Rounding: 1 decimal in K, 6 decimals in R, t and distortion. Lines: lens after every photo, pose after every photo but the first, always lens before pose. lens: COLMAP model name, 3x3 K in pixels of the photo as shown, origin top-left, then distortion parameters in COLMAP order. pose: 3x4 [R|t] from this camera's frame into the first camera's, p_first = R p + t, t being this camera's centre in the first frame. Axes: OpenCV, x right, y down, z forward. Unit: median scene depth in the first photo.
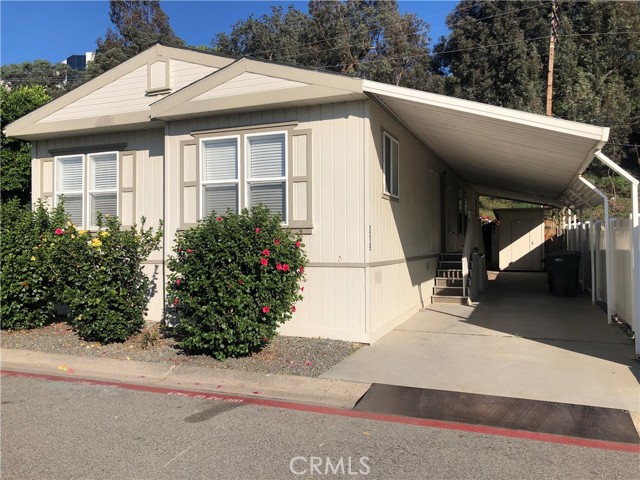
lens RADIAL K [[530.2, 0, 319.9], [0, 530.2, 239.7], [0, 0, 1]] dist [0.035732, -0.039379]
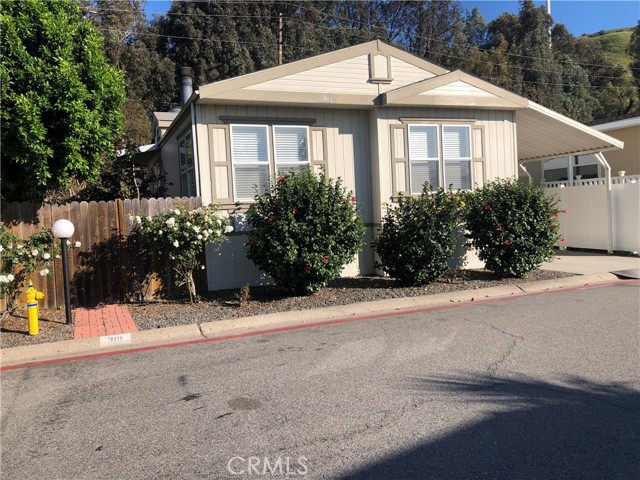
lens RADIAL K [[525.8, 0, 319.3], [0, 525.8, 239.1], [0, 0, 1]] dist [0.040336, -0.003859]
pose [[0.680507, -0.073081, 0.729088, -1.267356], [0.047957, 0.997323, 0.055206, 0.003076], [-0.731170, -0.002603, 0.682190, 0.289615]]
